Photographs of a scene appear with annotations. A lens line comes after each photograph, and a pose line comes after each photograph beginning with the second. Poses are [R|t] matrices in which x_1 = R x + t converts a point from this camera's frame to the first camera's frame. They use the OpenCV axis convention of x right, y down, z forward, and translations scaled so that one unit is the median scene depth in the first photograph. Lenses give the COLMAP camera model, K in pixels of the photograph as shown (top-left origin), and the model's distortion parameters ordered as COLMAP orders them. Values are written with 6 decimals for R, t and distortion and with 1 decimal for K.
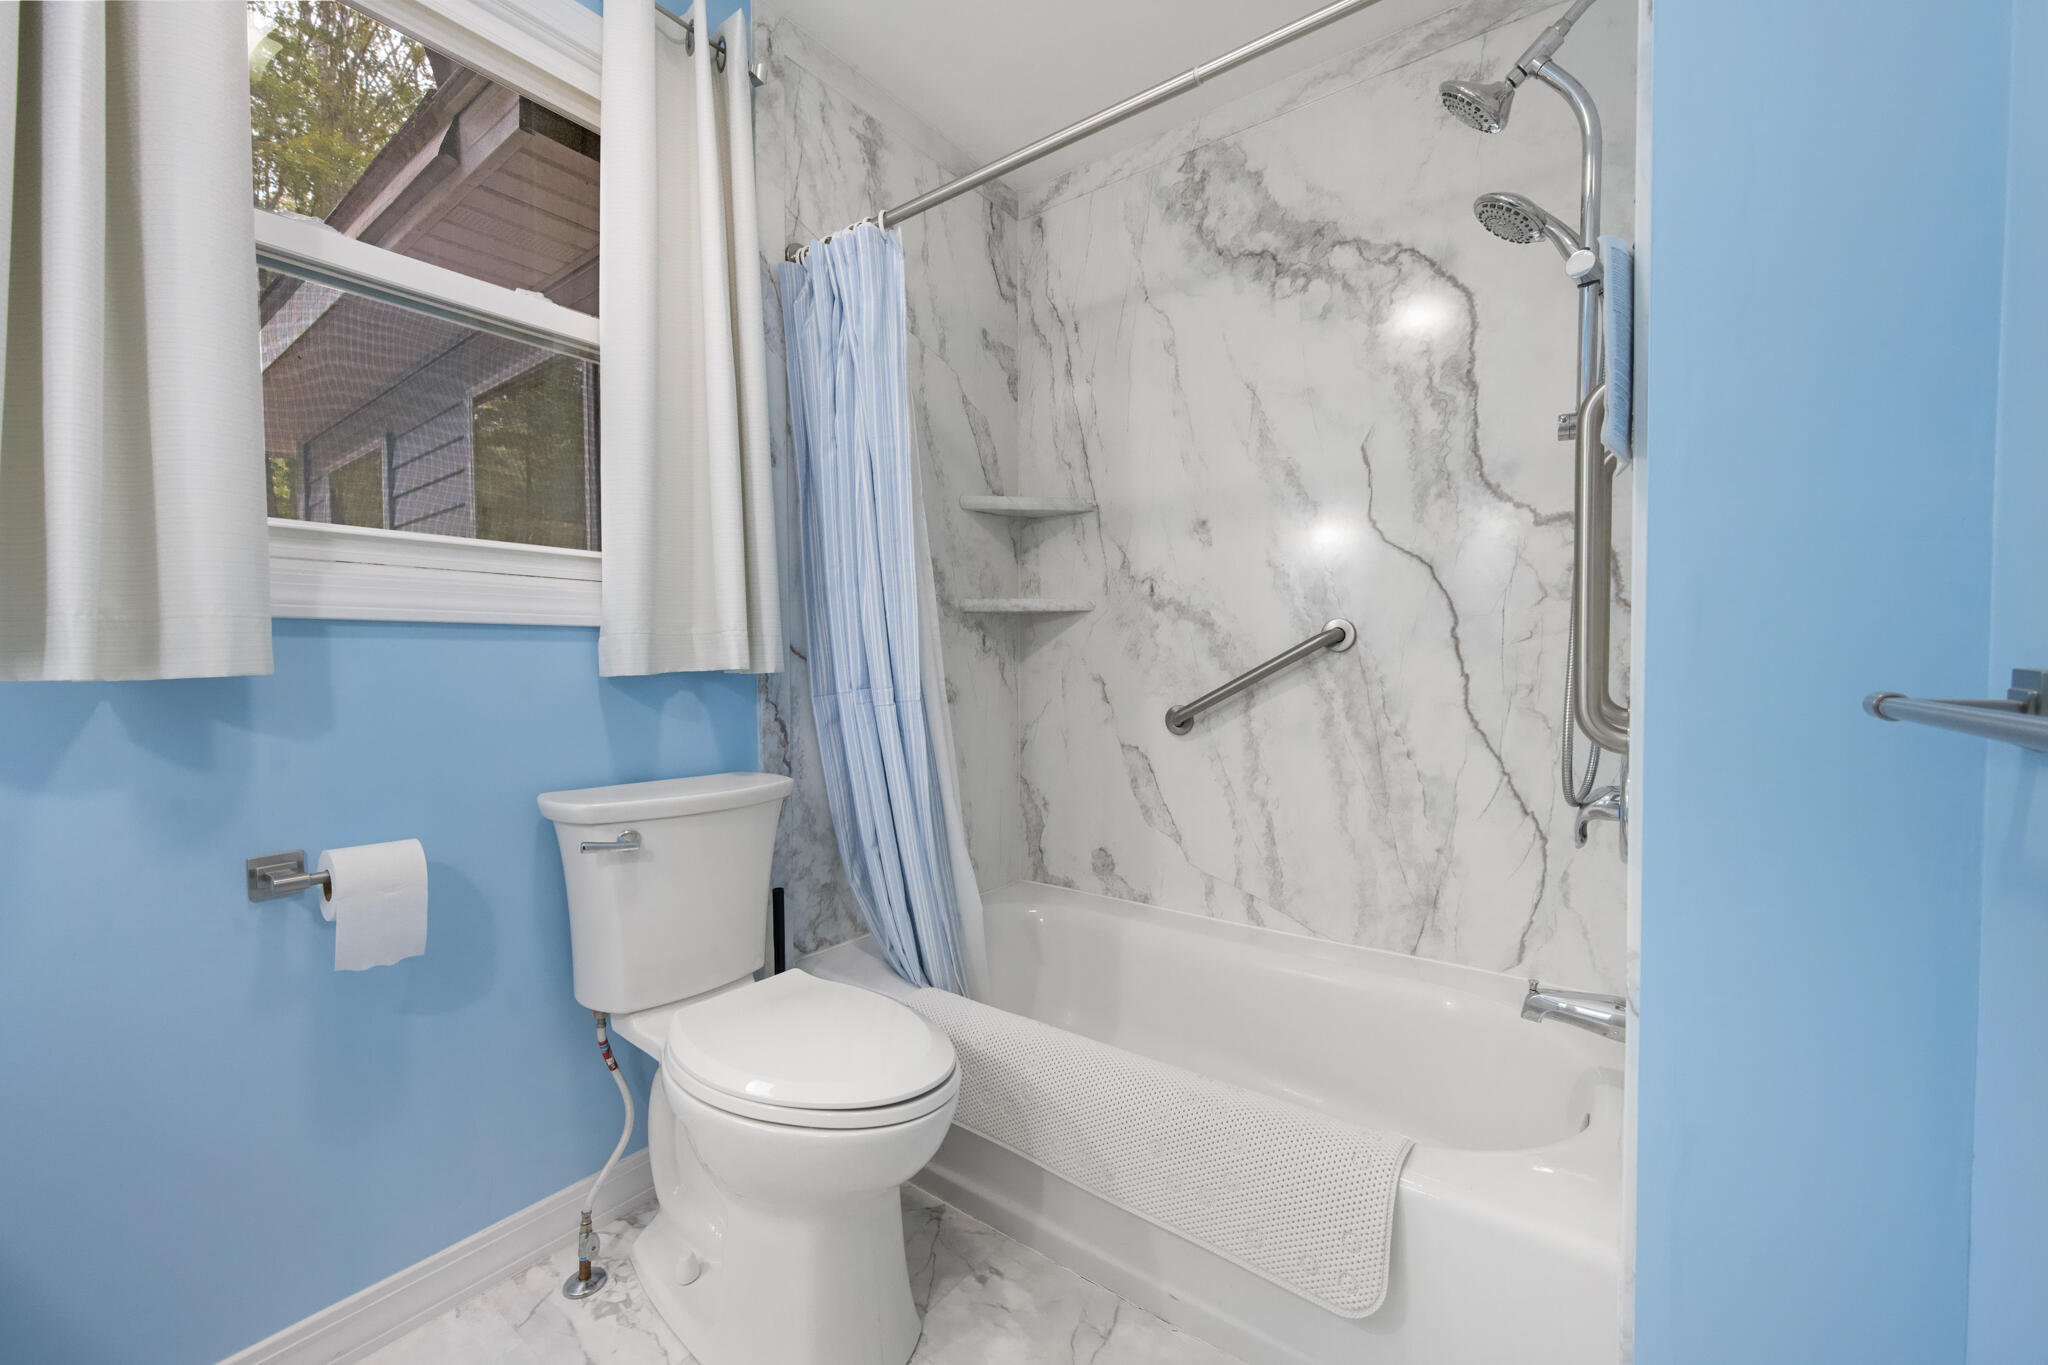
lens RADIAL K [[801.4, 0, 1024.0], [0, 801.4, 682.5], [0, 0, 1]] dist [-0.000566, 0.000000]
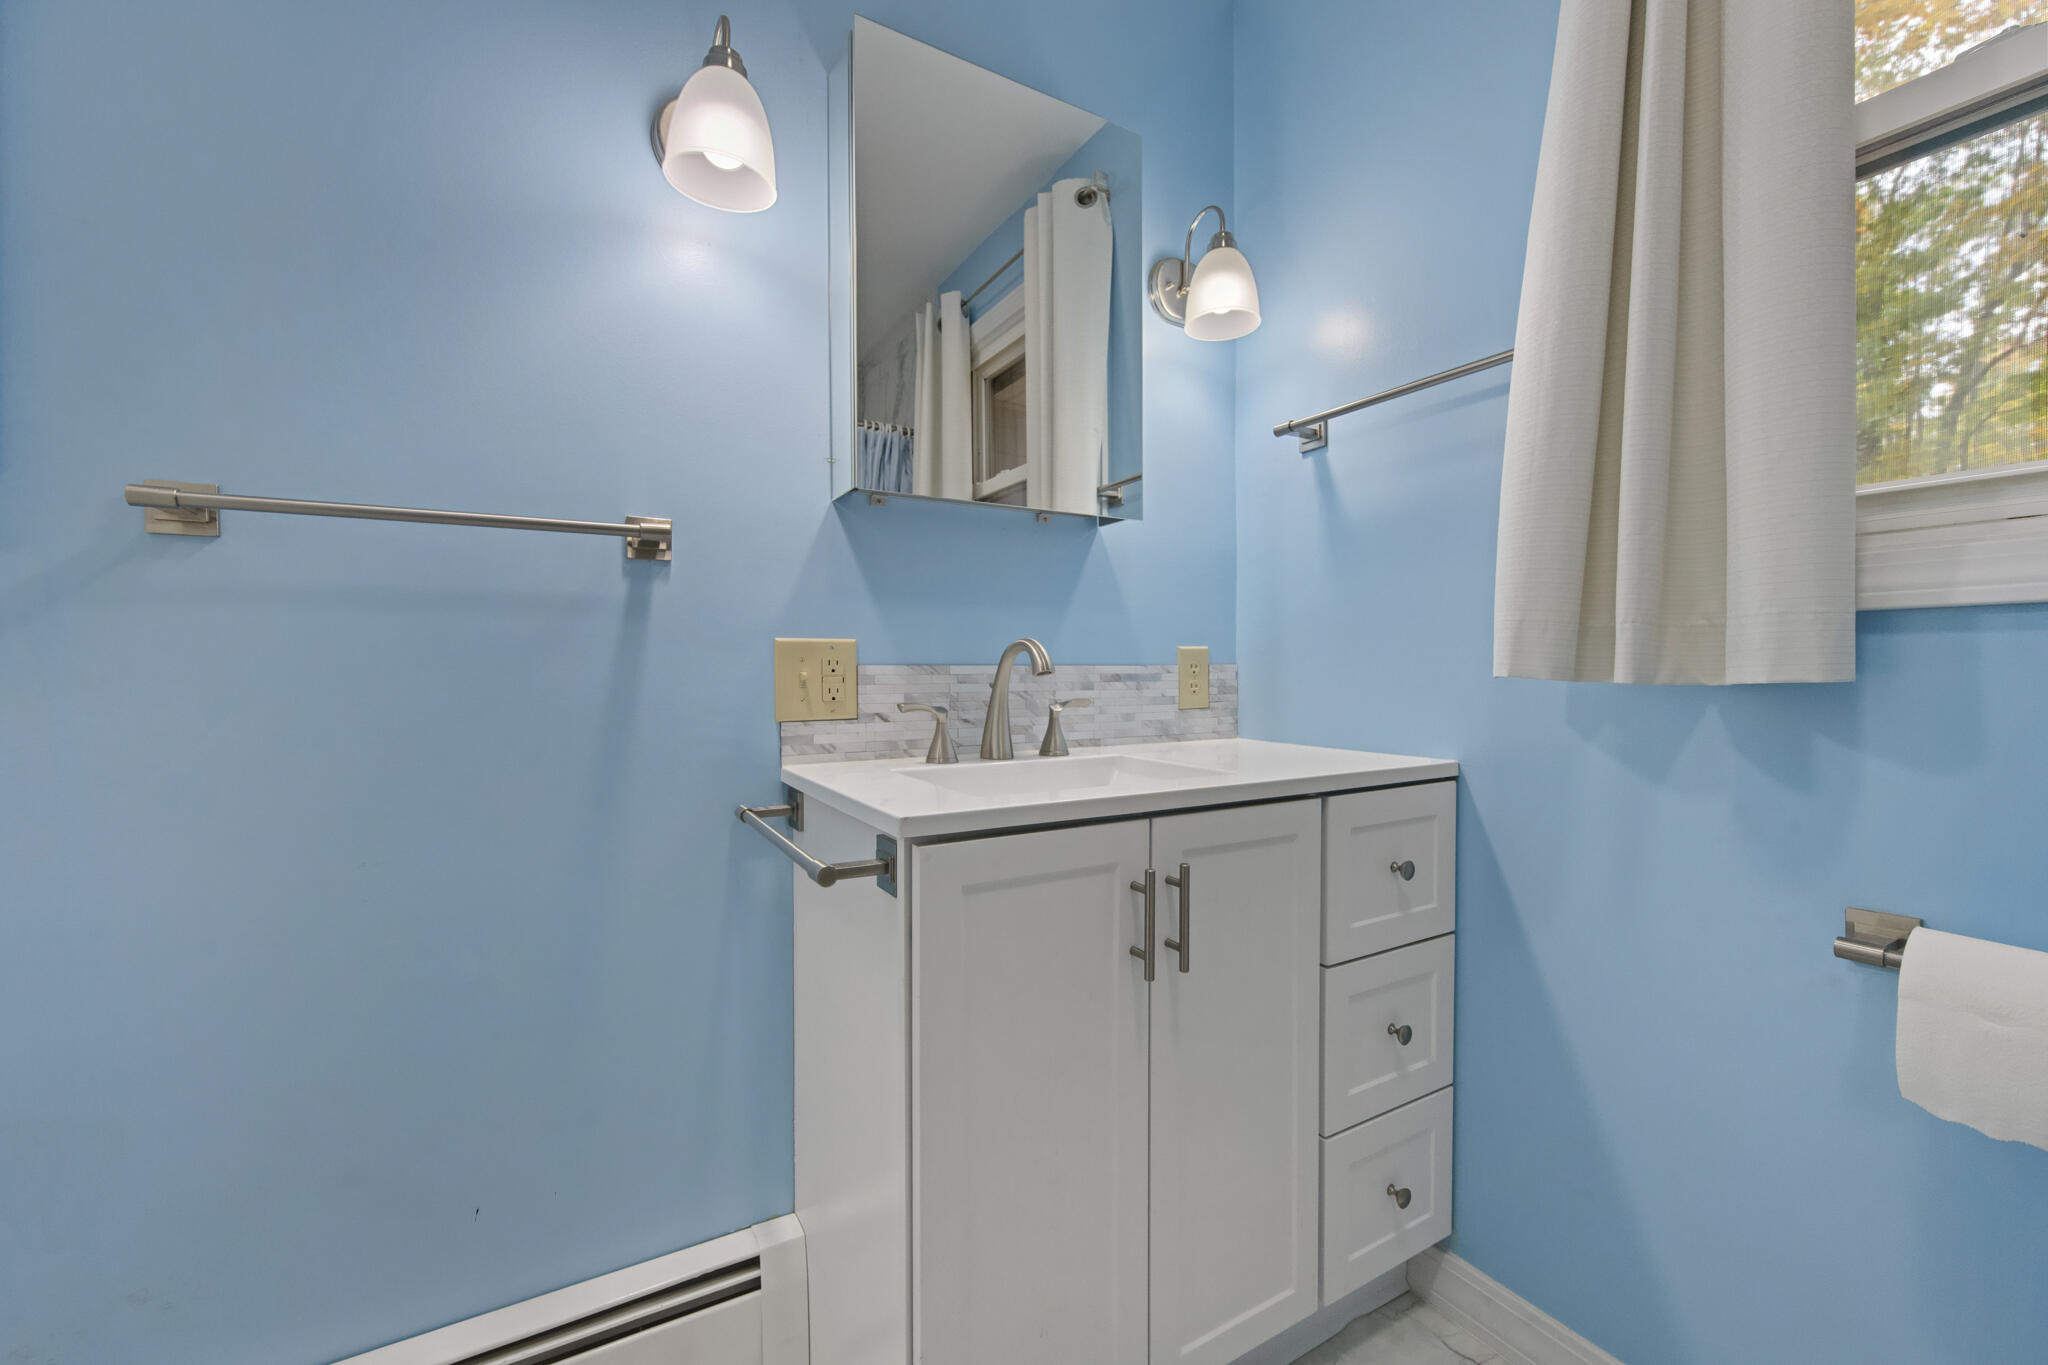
lens RADIAL K [[812.3, 0, 1025.8], [0, 812.3, 667.9], [0, 0, 1]] dist [-0.000588, -0.000148]
pose [[-0.391134, 0.004907, -0.920321, 0.117127], [-0.022595, 0.999633, 0.014932, -0.017597], [0.920057, 0.026636, -0.390879, 0.557728]]
